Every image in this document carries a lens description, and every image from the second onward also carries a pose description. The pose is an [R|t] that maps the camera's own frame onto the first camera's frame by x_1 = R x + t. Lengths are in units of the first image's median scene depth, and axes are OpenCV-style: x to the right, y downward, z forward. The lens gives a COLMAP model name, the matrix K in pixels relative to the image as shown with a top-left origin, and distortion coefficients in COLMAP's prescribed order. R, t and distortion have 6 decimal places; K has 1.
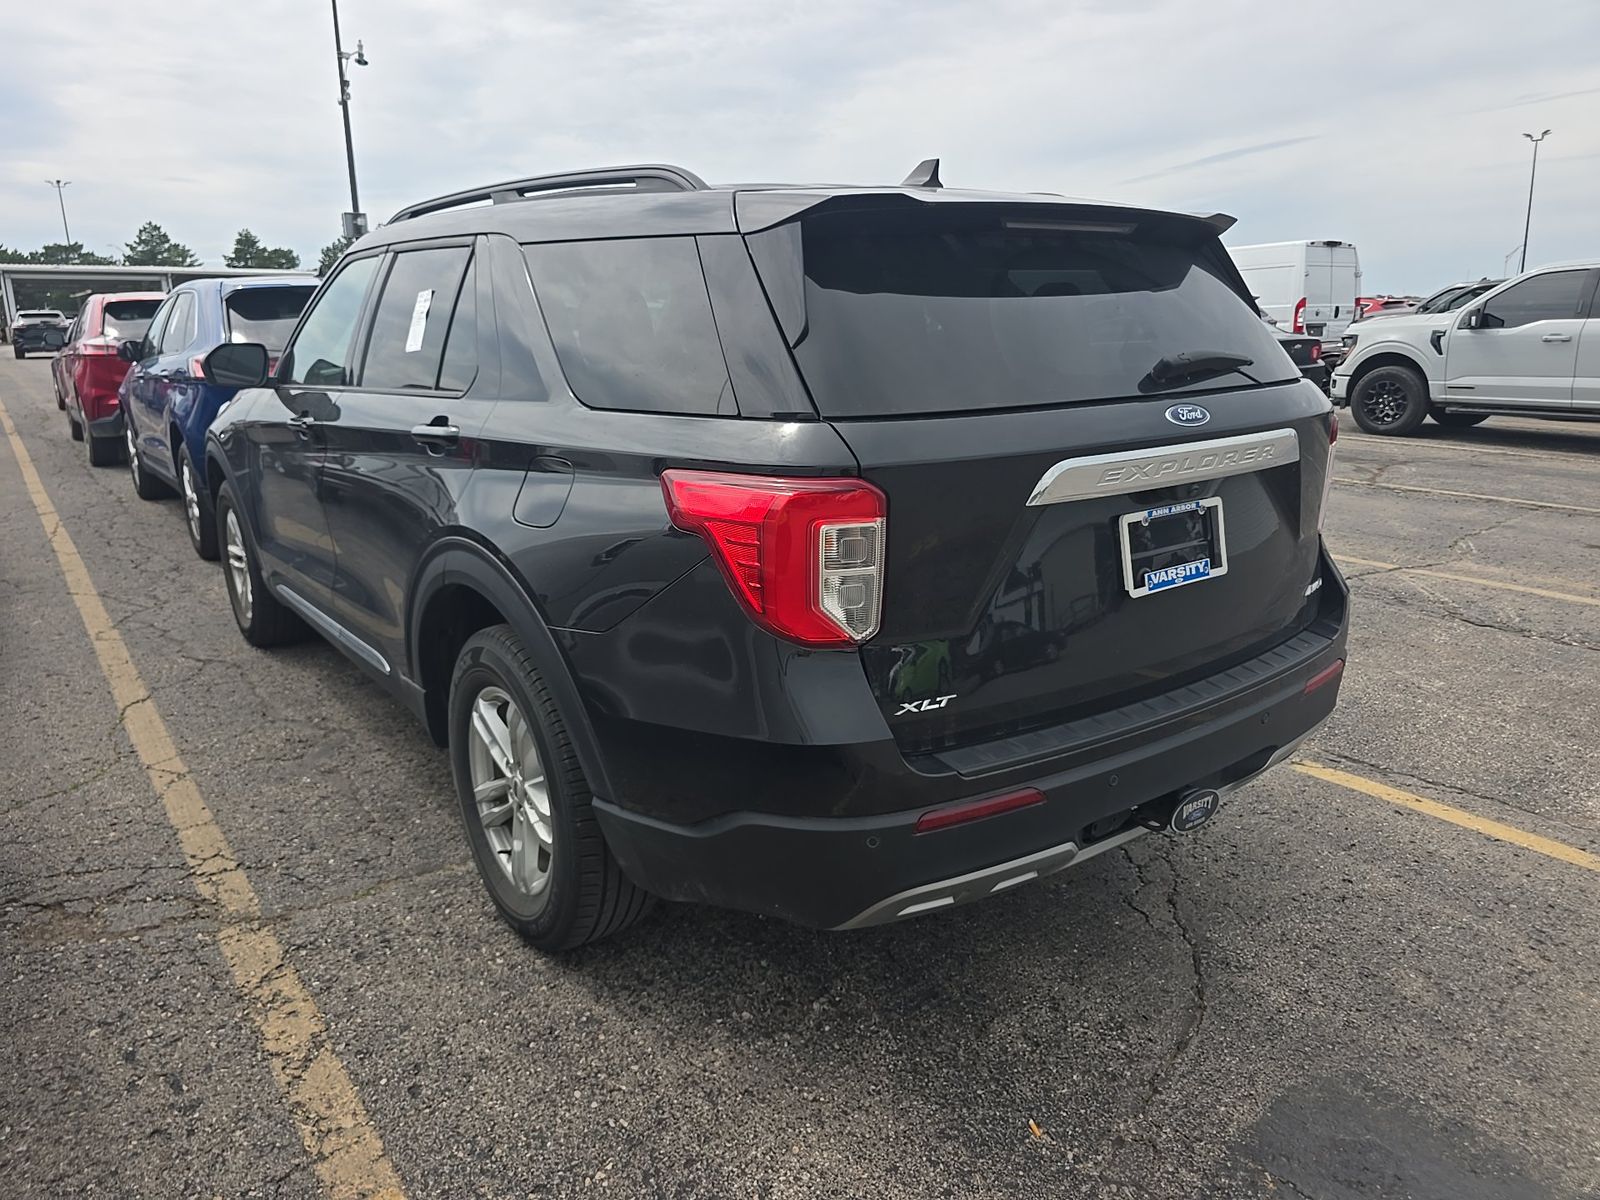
lens RADIAL K [[1078.3, 0, 800.1], [0, 1078.3, 591.6], [0, 0, 1]] dist [0.068547, -0.078161]
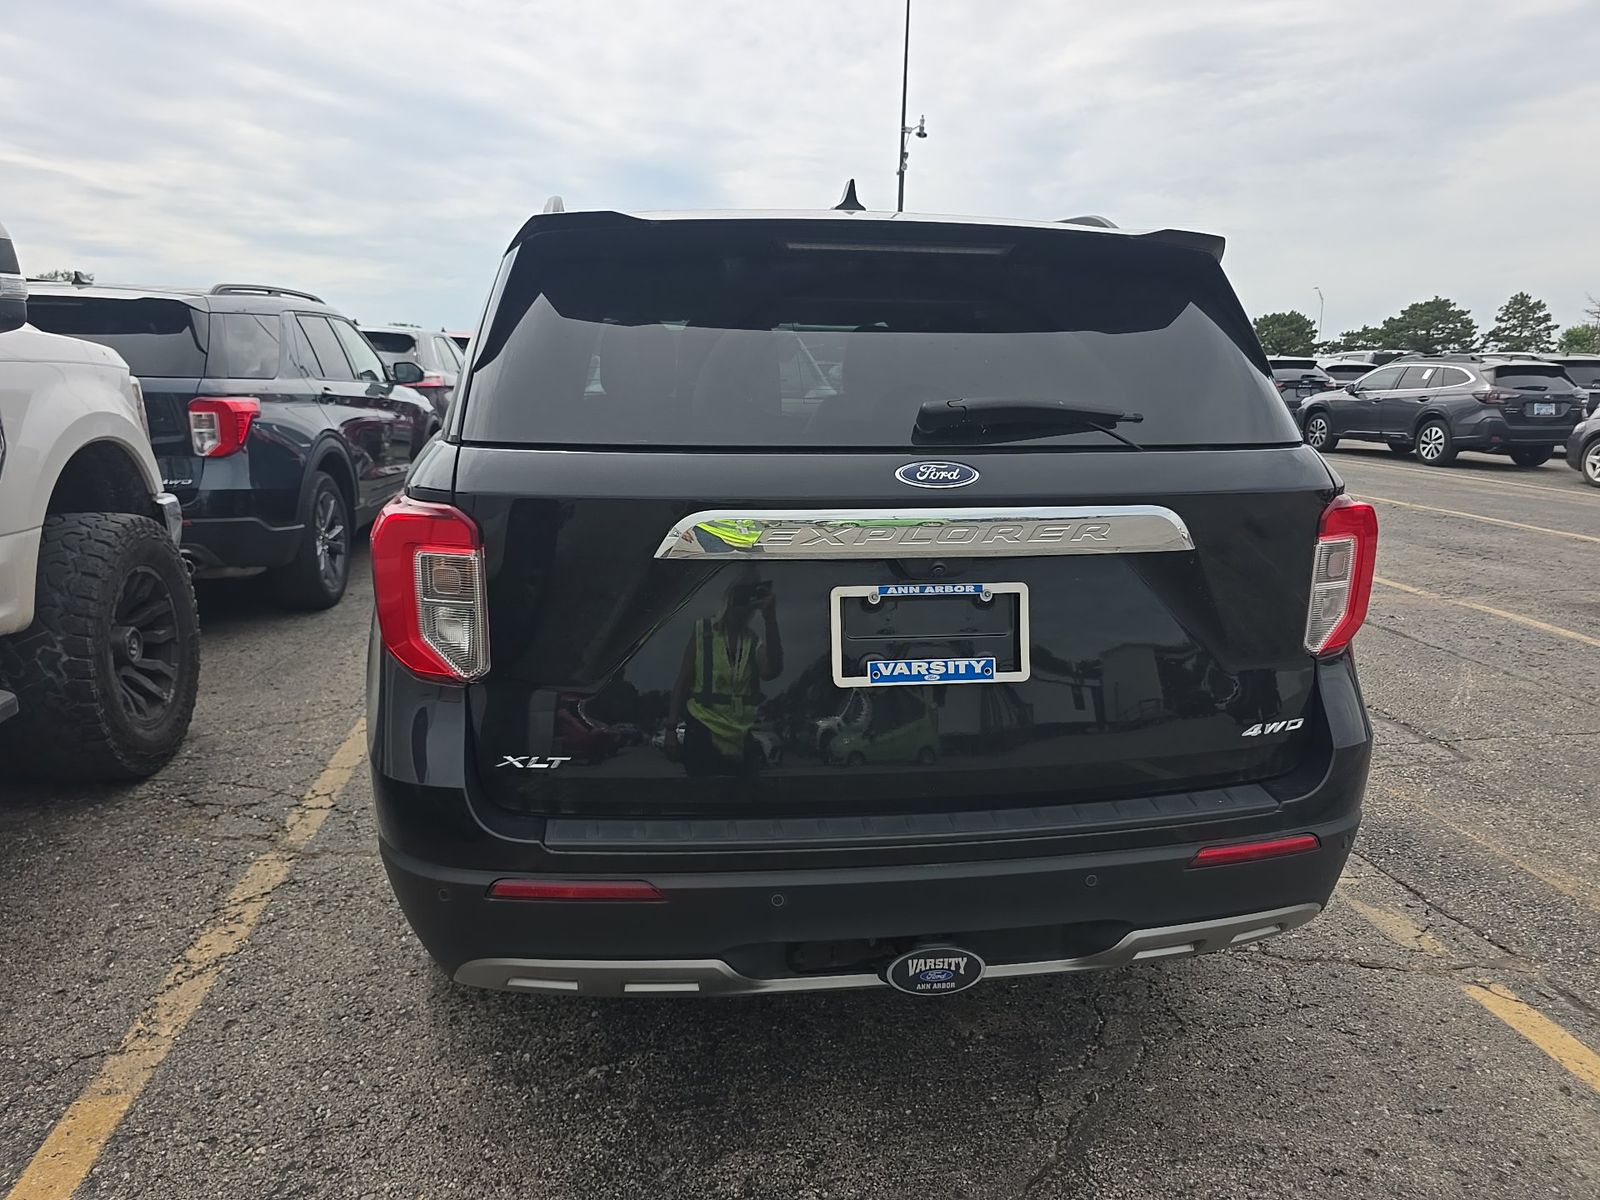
lens RADIAL K [[1077.8, 0, 864.6], [0, 1077.8, 602.1], [0, 0, 1]] dist [0.057449, -0.058130]
pose [[0.882991, 0.122314, -0.453174, 0.641157], [-0.139930, 0.990147, -0.005402, -0.053012], [0.448048, 0.068182, 0.891406, 0.252185]]
